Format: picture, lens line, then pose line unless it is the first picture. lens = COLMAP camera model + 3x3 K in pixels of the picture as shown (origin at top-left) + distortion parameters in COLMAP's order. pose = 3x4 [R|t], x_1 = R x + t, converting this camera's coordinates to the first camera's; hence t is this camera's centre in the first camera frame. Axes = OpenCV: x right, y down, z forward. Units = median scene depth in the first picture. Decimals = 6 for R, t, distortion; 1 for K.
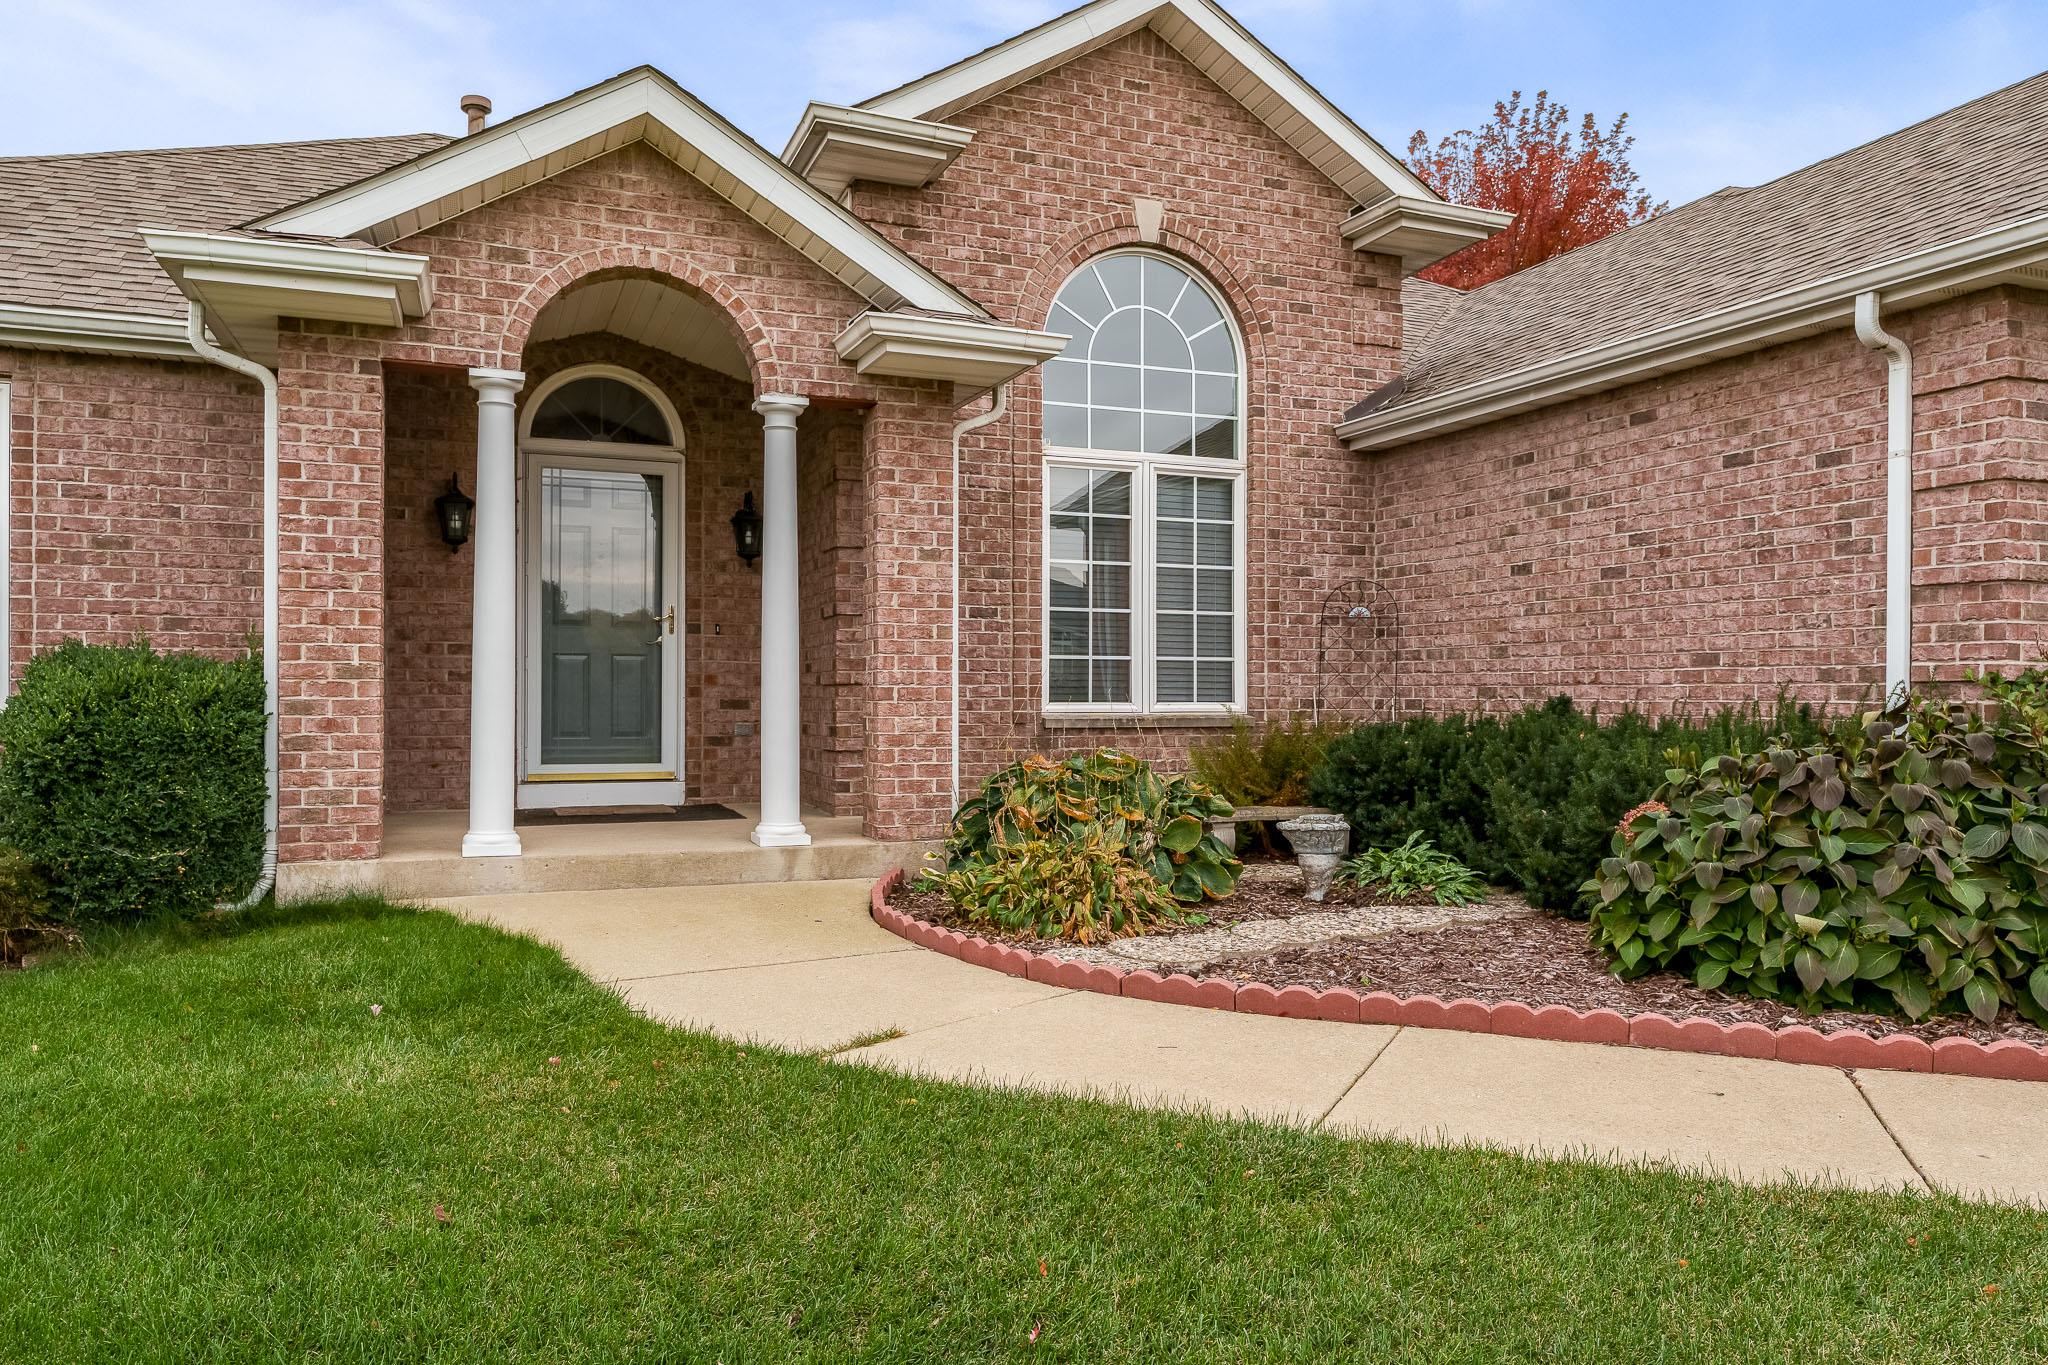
lens RADIAL K [[1405.6, 0, 1027.8], [0, 1405.6, 696.7], [0, 0, 1]] dist [-0.008376, -0.000721]
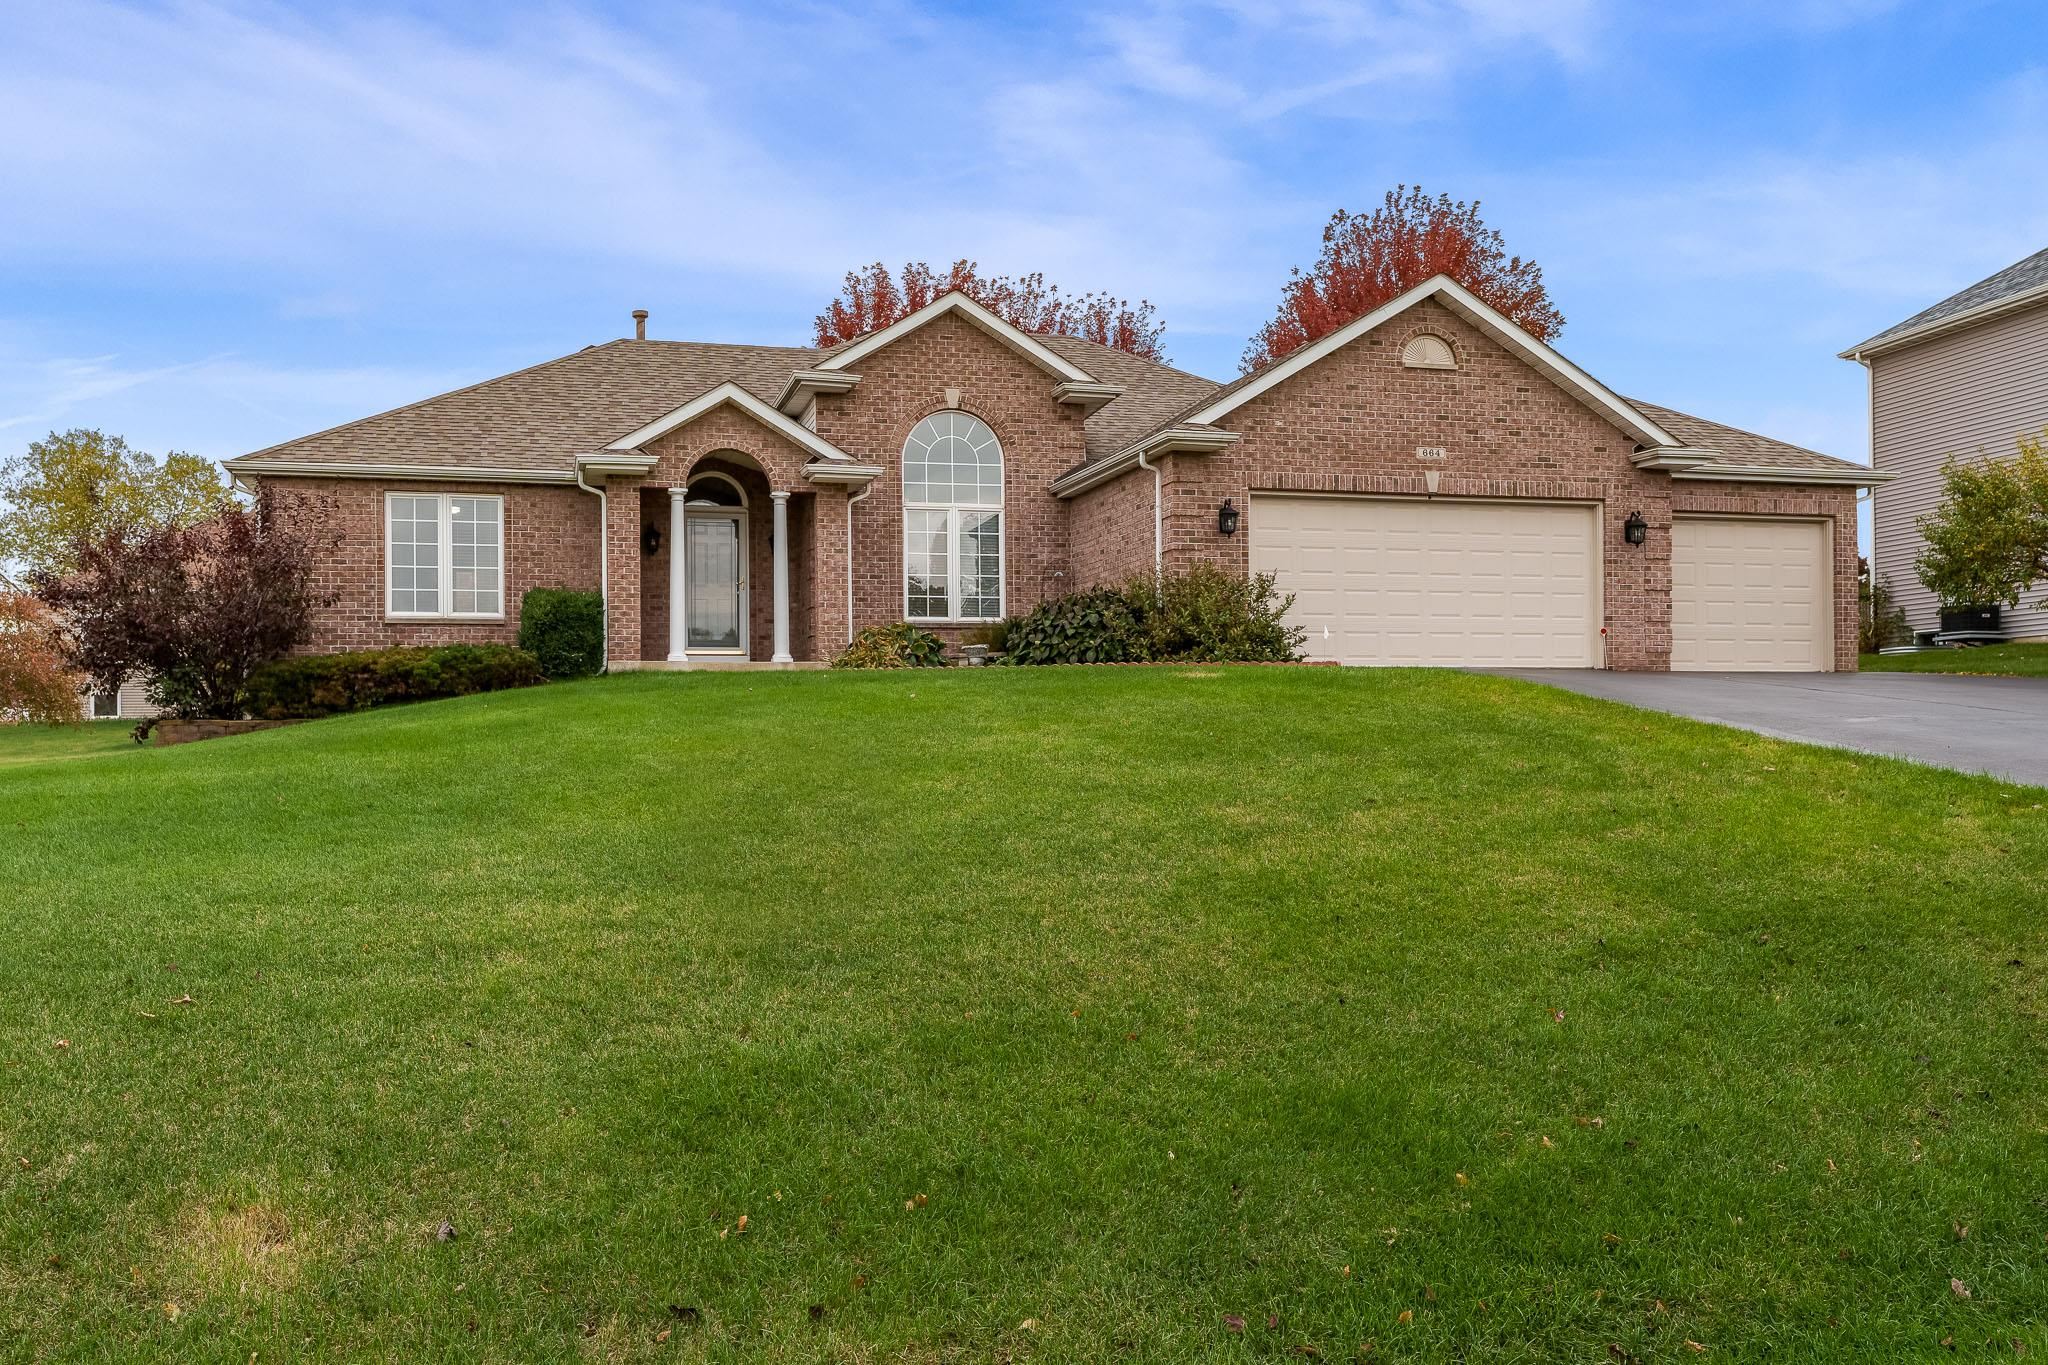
lens RADIAL K [[1763.0, 0, 1011.5], [0, 1763.0, 727.0], [0, 0, 1]] dist [-0.004851, 0.003844]
pose [[0.992937, -0.011869, -0.118048, 0.537120], [0.010797, 0.999895, -0.009714, 0.221193], [0.118151, 0.008370, 0.992960, -1.869018]]
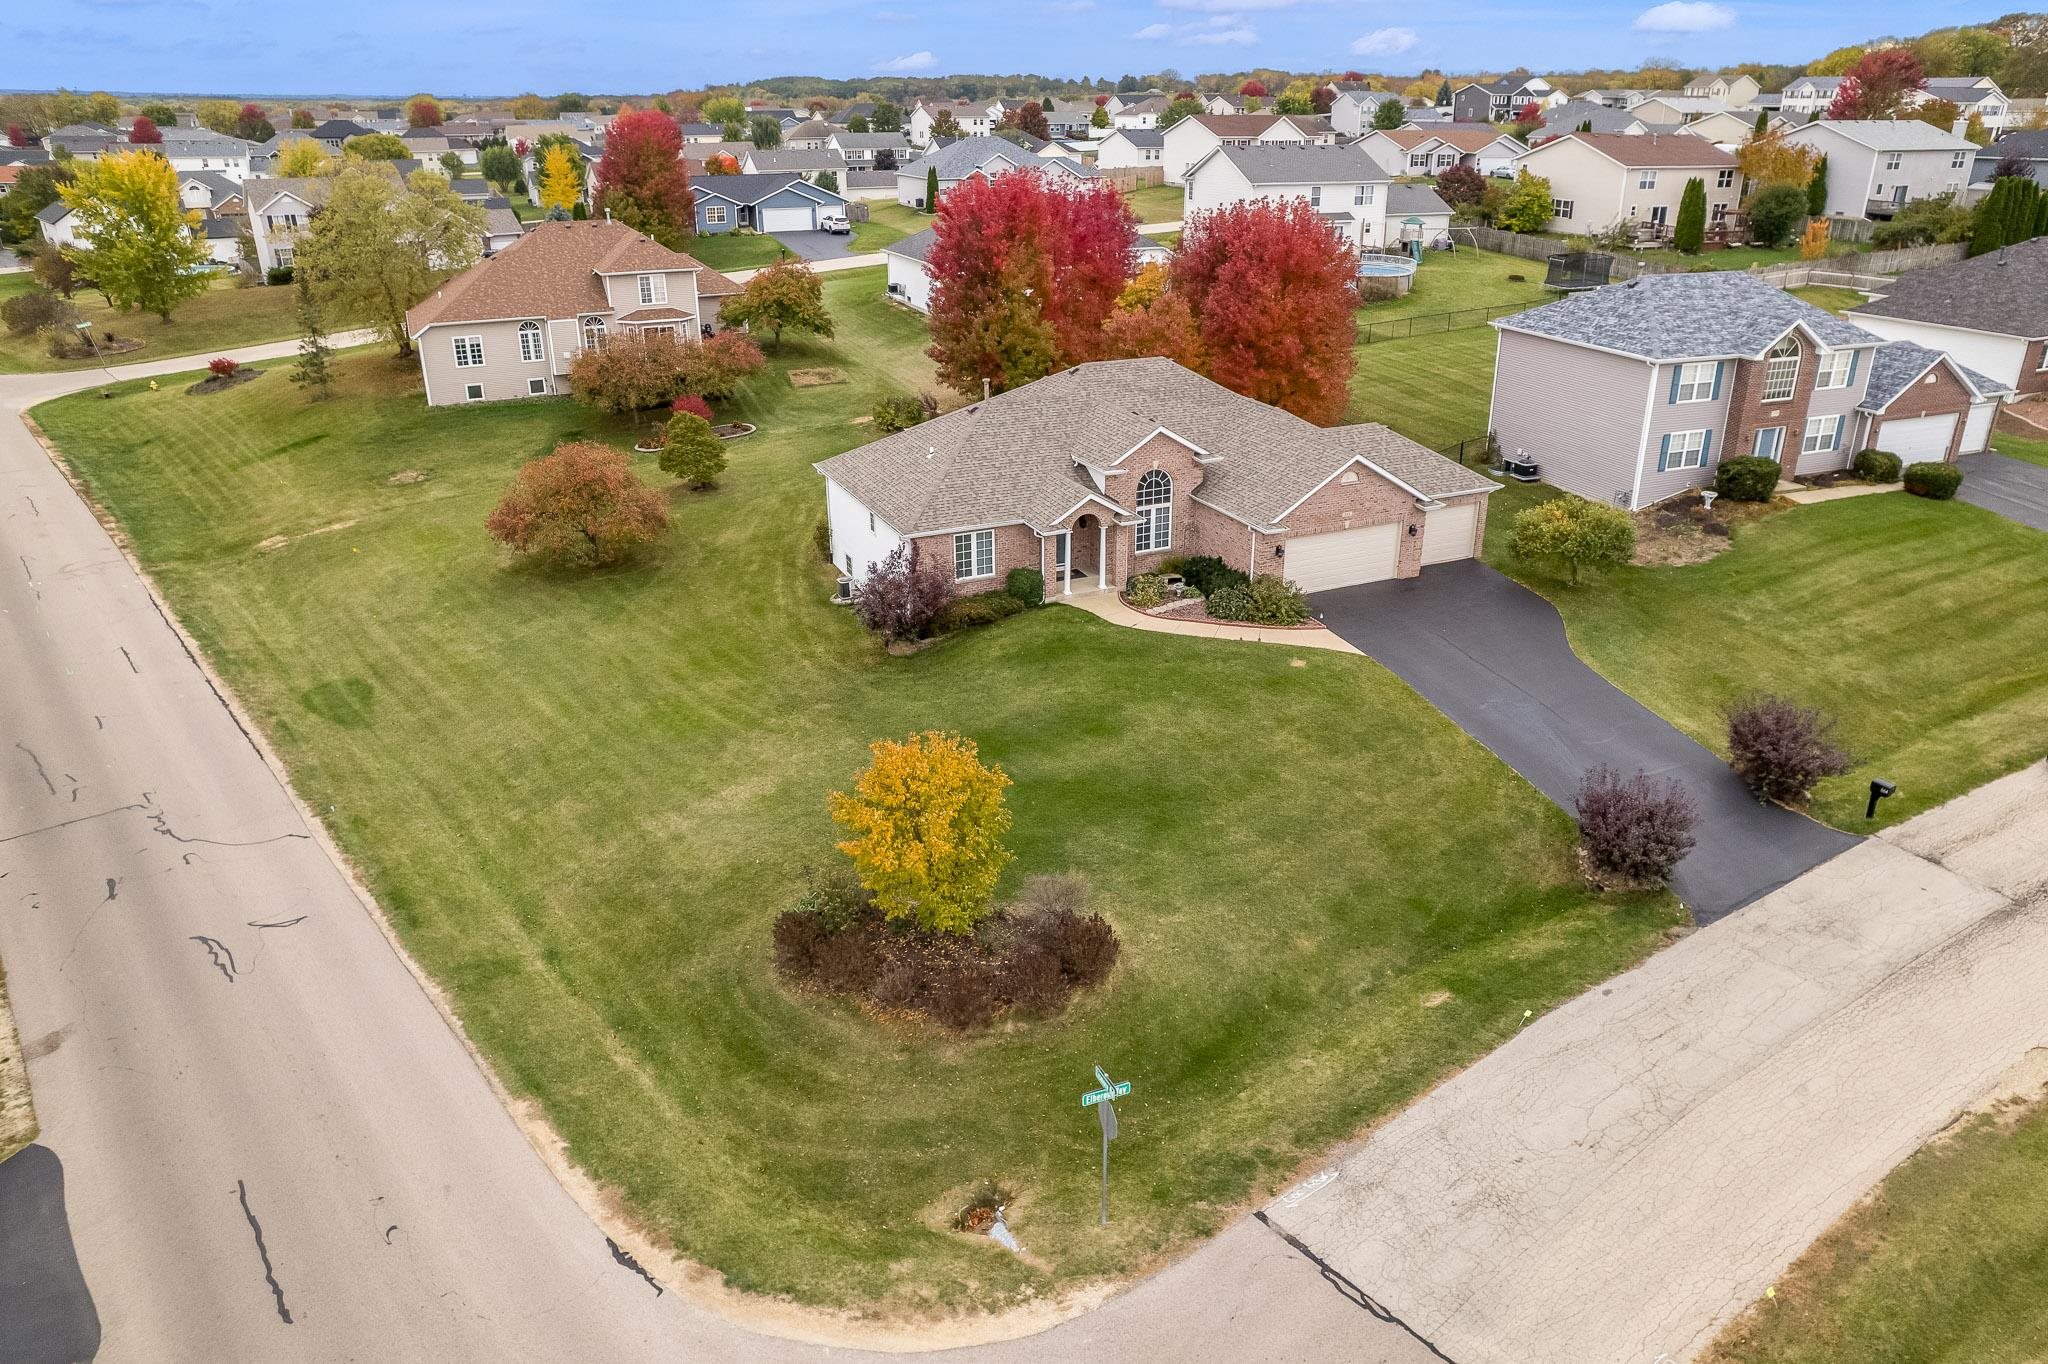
lens RADIAL K [[1405.6, 0, 1069.1], [0, 1405.6, 647.8], [0, 0, 1]] dist [-0.008376, -0.000721]
pose [[0.997019, -0.026200, 0.072574, -0.713293], [-0.003148, 0.925992, 0.377530, -1.872985], [-0.077094, -0.376633, 0.923149, -4.597275]]
